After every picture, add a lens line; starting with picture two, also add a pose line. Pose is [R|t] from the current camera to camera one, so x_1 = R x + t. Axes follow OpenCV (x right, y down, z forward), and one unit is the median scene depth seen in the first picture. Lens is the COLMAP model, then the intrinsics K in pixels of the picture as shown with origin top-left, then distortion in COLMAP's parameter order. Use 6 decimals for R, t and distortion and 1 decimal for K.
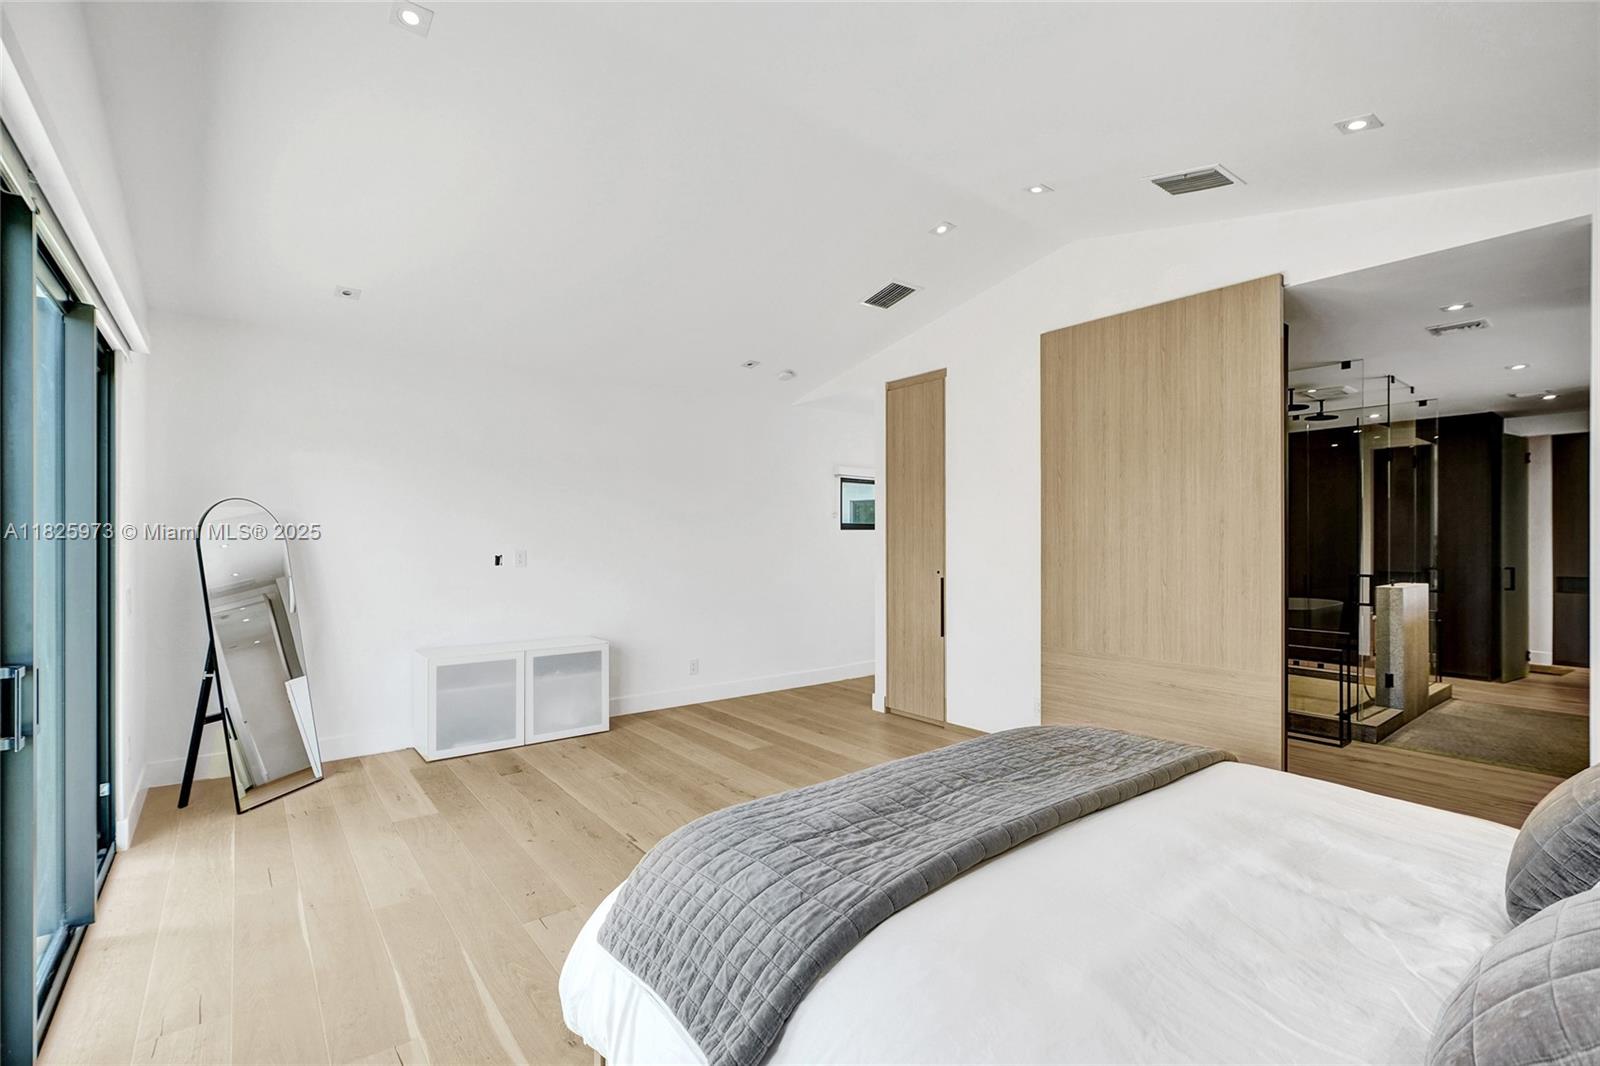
lens RADIAL K [[711.5, 0, 785.3], [0, 711.5, 532.2], [0, 0, 1]] dist [-0.006291, 0.004471]
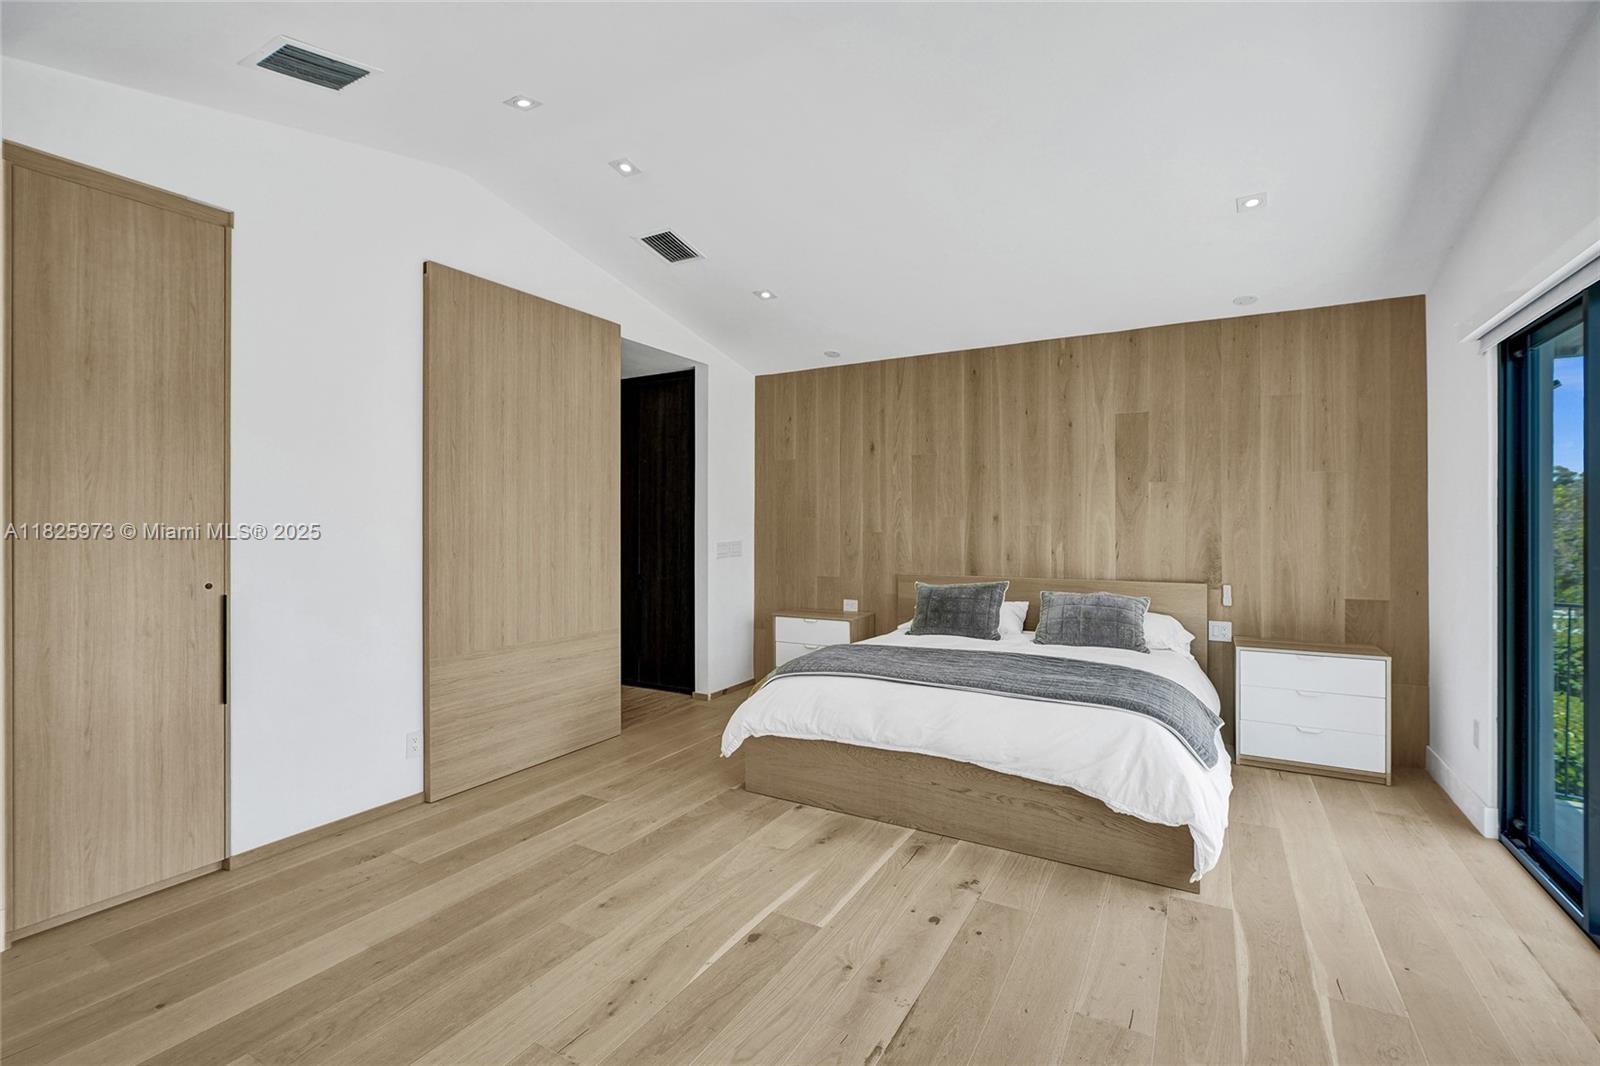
lens RADIAL K [[711.5, 0, 803.3], [0, 711.5, 526.7], [0, 0, 1]] dist [-0.006291, 0.004471]
pose [[-0.378043, -0.010026, 0.925734, -0.564080], [-0.013158, 0.999899, 0.005457, 0.002176], [-0.925695, -0.010118, -0.378137, 0.997145]]
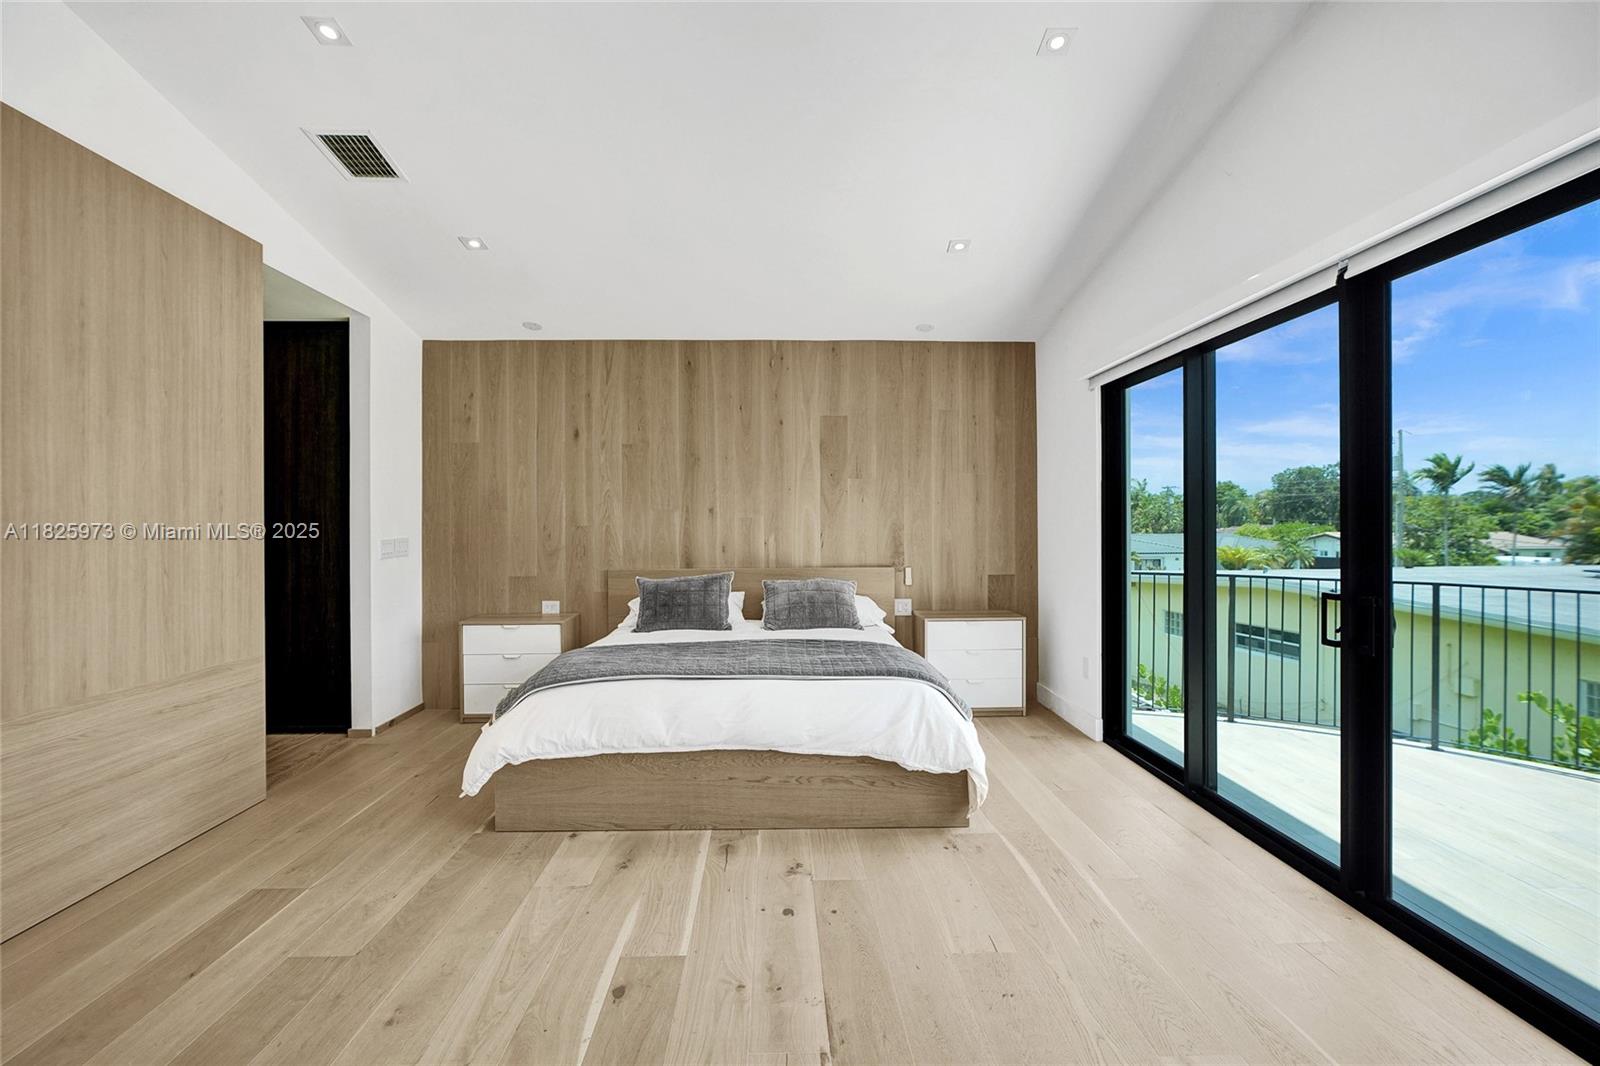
lens RADIAL K [[711.5, 0, 794.6], [0, 711.5, 526.7], [0, 0, 1]] dist [-0.006291, 0.004471]
pose [[-0.802540, -0.006331, 0.596565, -0.405983], [-0.008460, 0.999964, -0.000769, 0.017737], [-0.596538, -0.005664, -0.802565, 1.135373]]
